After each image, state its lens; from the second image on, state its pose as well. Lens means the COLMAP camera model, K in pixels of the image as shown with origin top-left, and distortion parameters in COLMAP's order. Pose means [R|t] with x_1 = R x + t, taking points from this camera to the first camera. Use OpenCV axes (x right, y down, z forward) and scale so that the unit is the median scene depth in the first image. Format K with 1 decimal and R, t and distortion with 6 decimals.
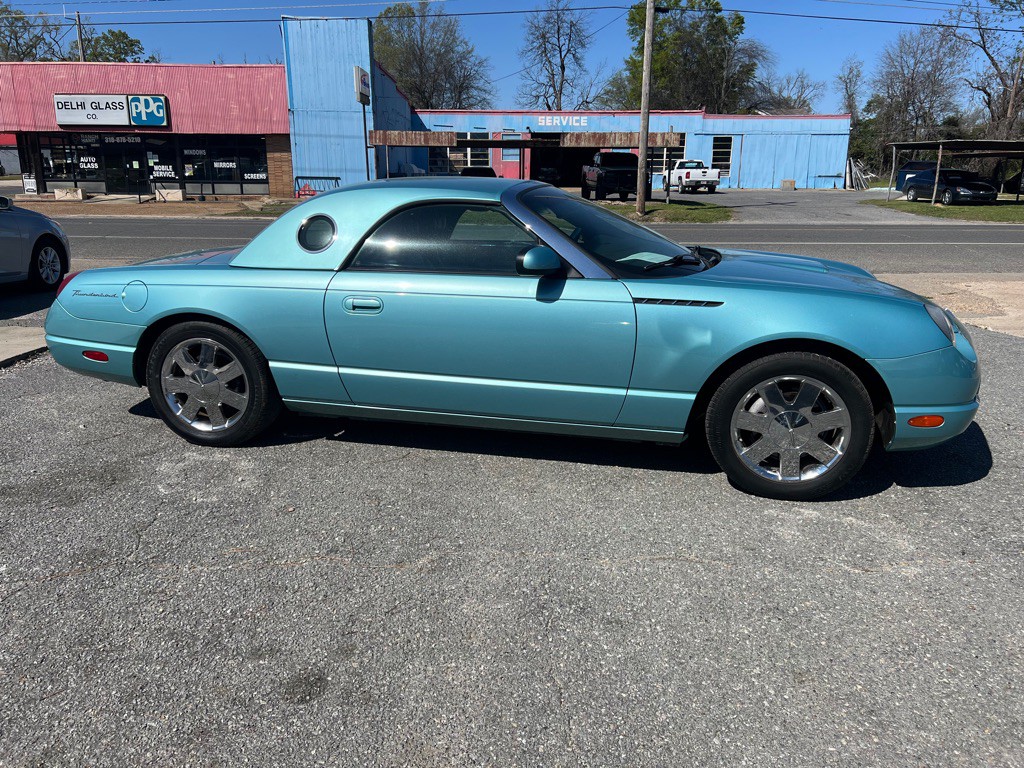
lens RADIAL K [[768.6, 0, 507.3], [0, 768.6, 375.4], [0, 0, 1]] dist [0.050829, -0.053708]
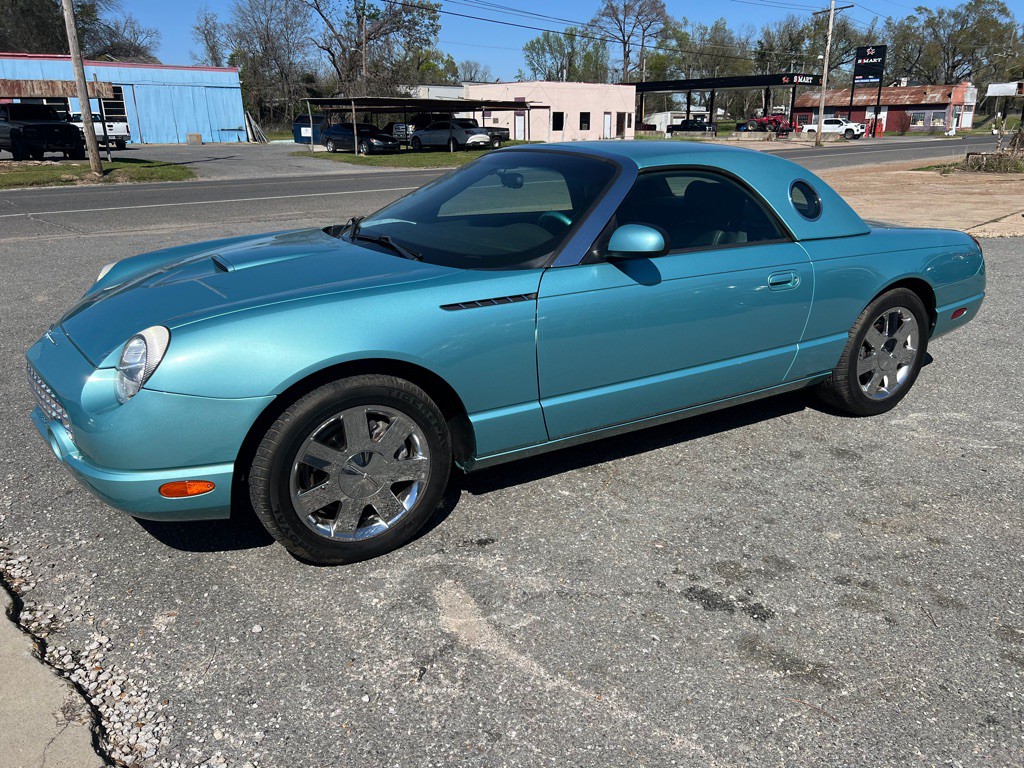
lens RADIAL K [[768.6, 0, 516.0], [0, 768.6, 386.0], [0, 0, 1]] dist [0.050829, -0.053708]
pose [[0.706930, -0.236232, 0.666667, -0.114666], [0.190317, 0.971343, 0.142382, -0.006612], [-0.681197, 0.026225, 0.731630, 0.017249]]
